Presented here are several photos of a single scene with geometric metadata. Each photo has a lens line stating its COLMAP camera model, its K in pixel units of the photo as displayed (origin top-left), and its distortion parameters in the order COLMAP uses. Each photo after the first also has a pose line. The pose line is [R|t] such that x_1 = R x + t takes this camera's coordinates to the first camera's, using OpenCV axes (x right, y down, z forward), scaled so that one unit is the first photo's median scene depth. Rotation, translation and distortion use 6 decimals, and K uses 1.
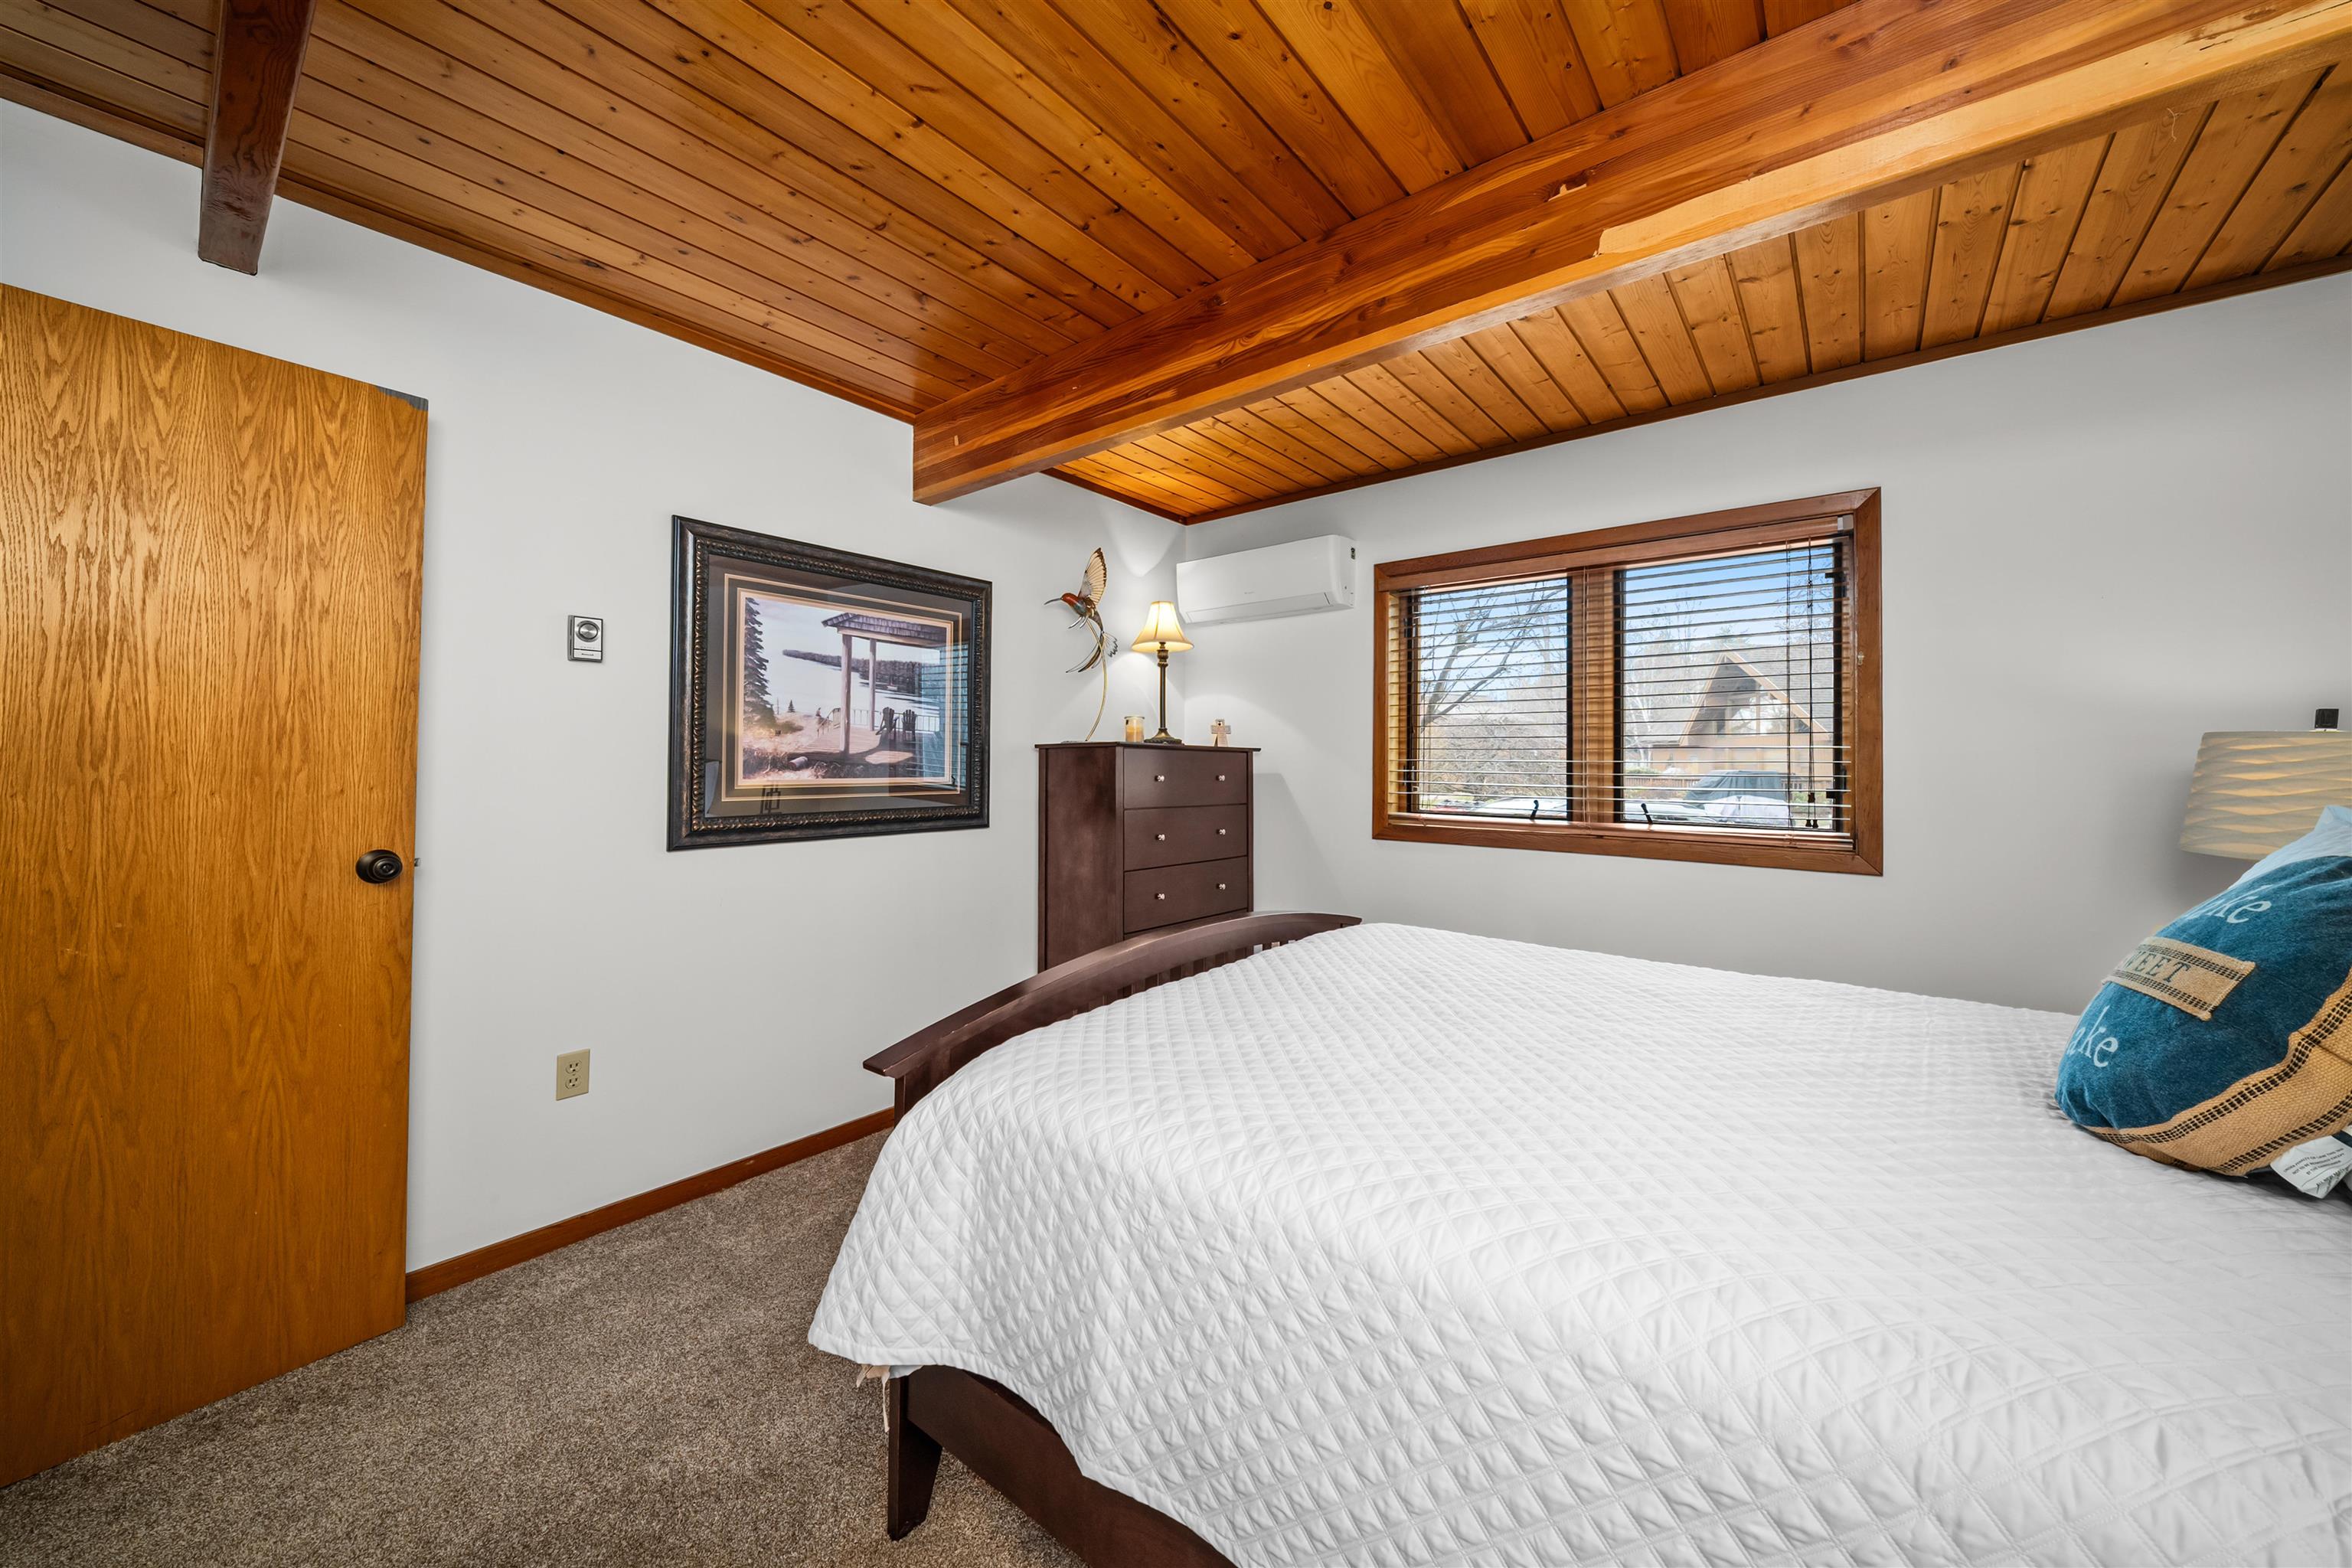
lens RADIAL K [[853.9, 0, 1198.3], [0, 853.9, 756.1], [0, 0, 1]] dist [-0.000669, -0.000154]
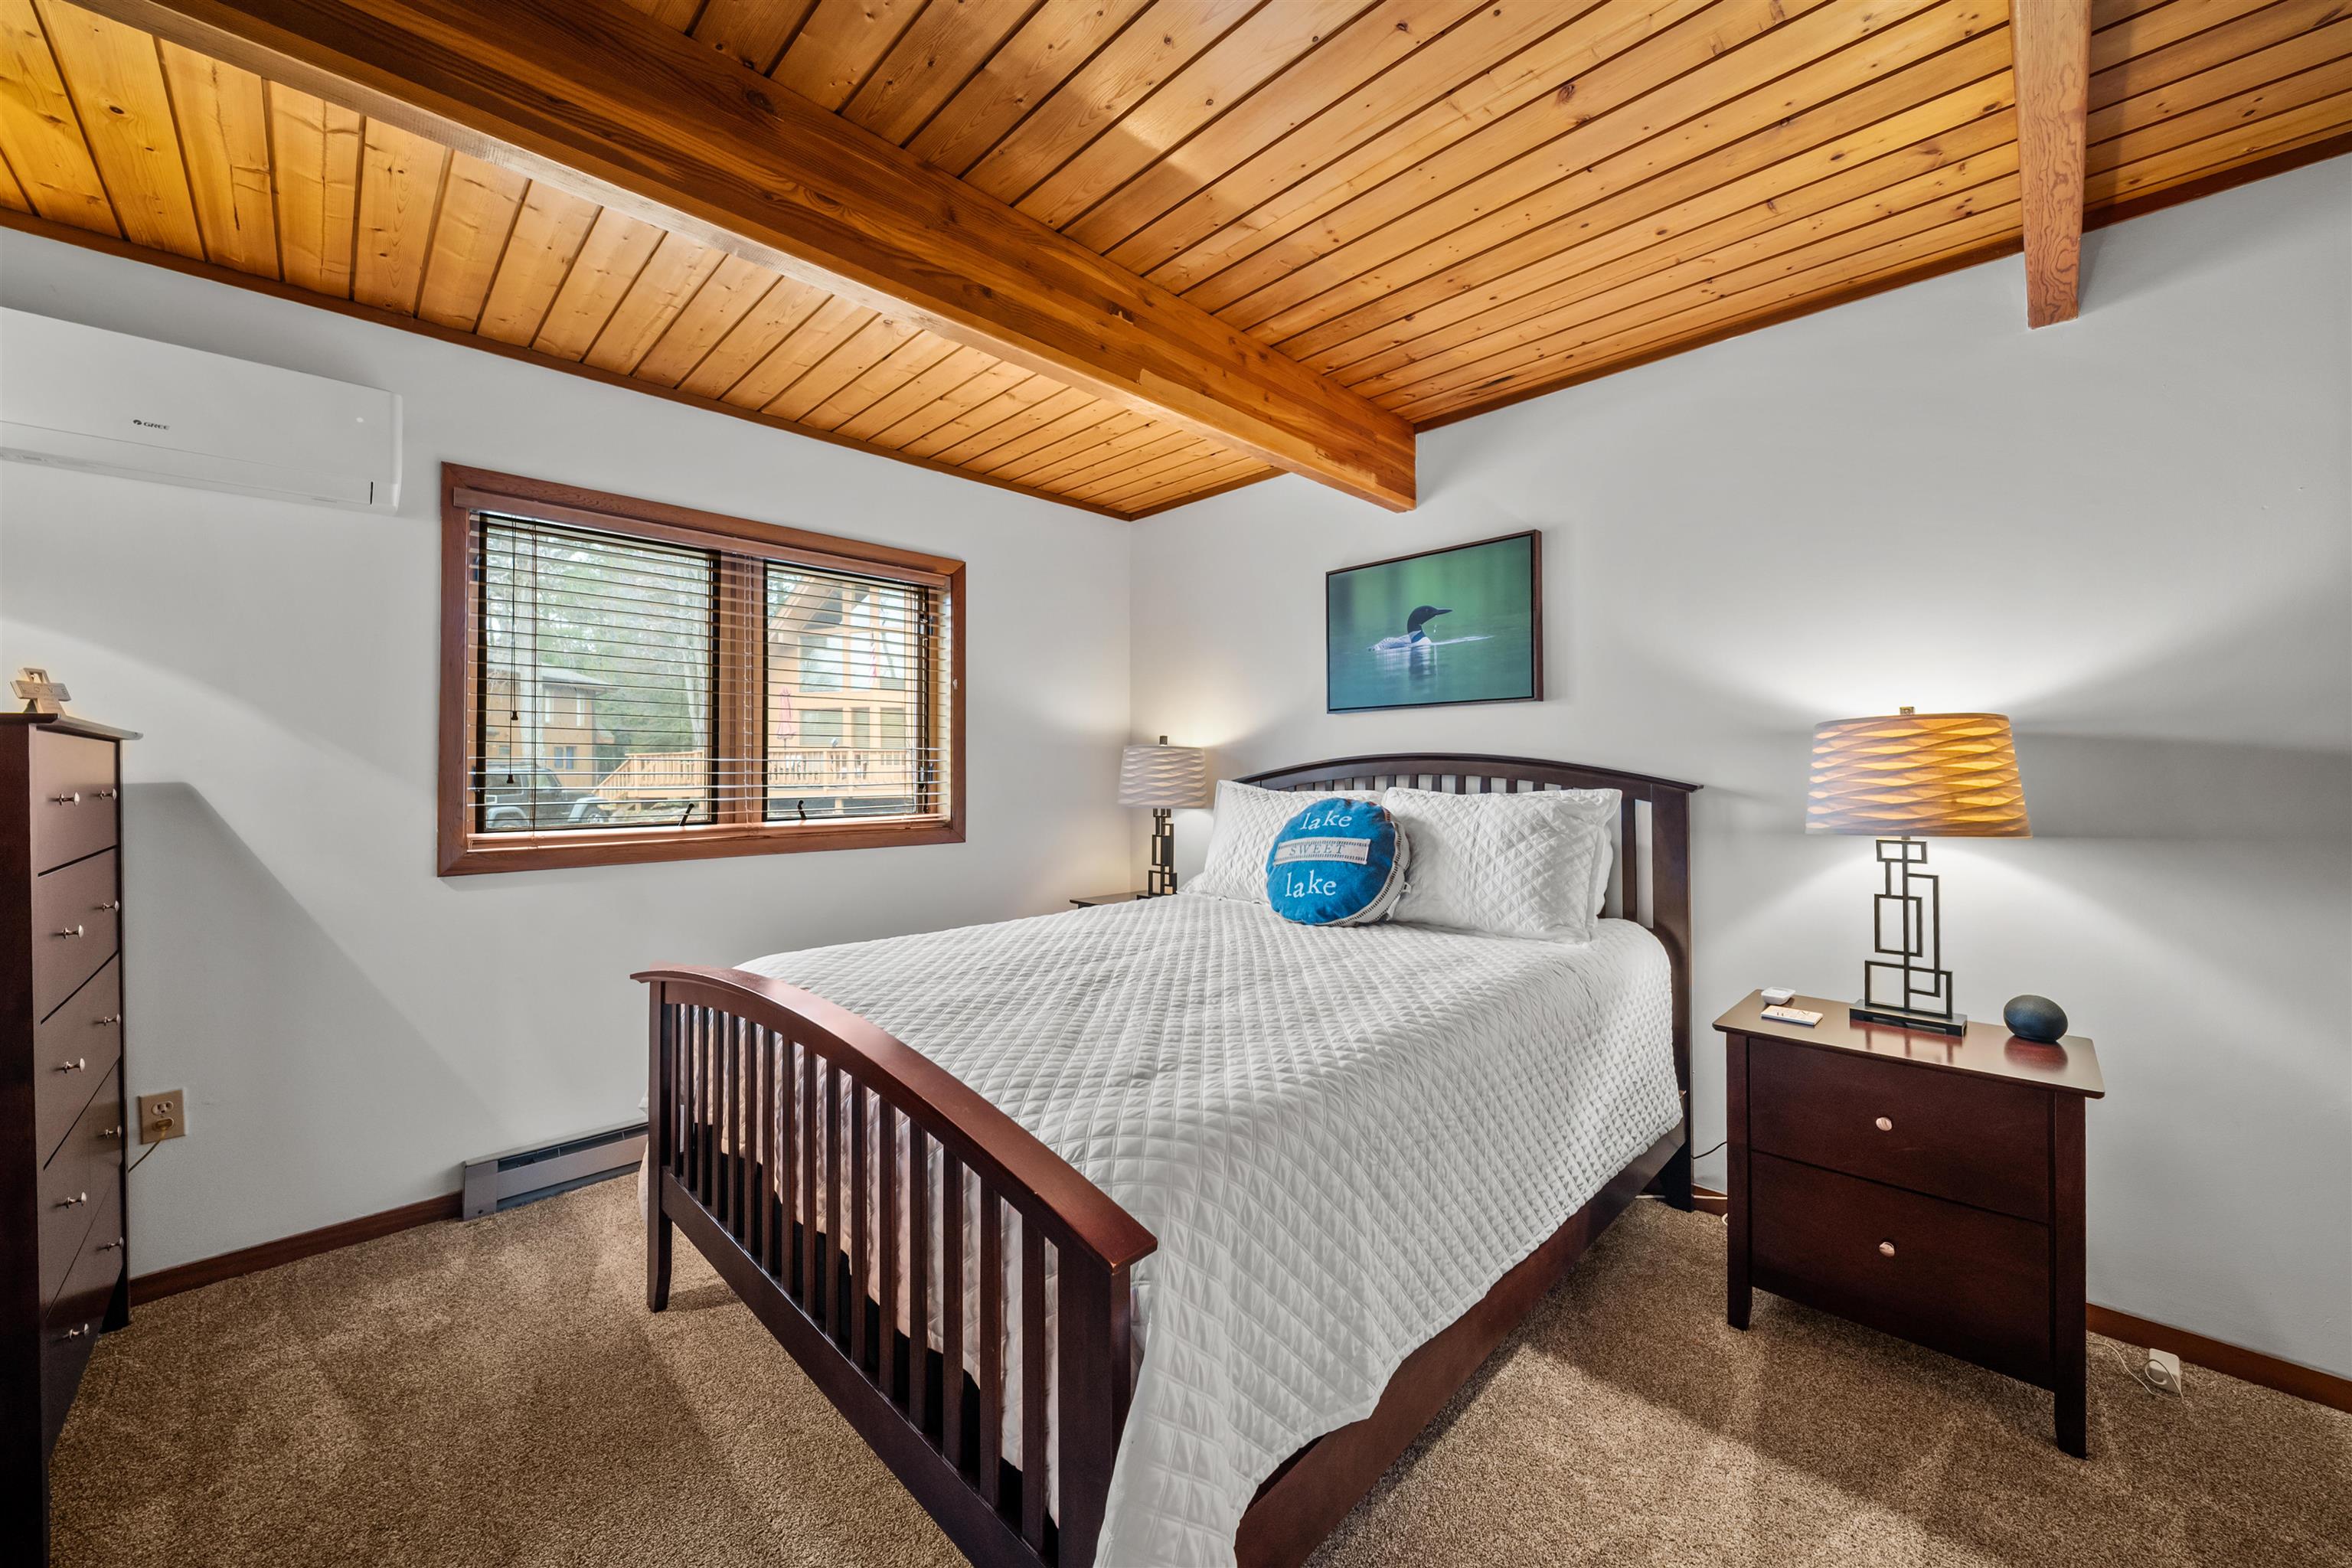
lens RADIAL K [[853.9, 0, 1198.3], [0, 853.9, 756.1], [0, 0, 1]] dist [-0.000669, -0.000154]
pose [[0.108206, 0.006891, 0.994105, -0.466588], [-0.008118, 0.999949, -0.006048, 0.003672], [-0.994095, -0.007416, 0.108257, 0.414785]]
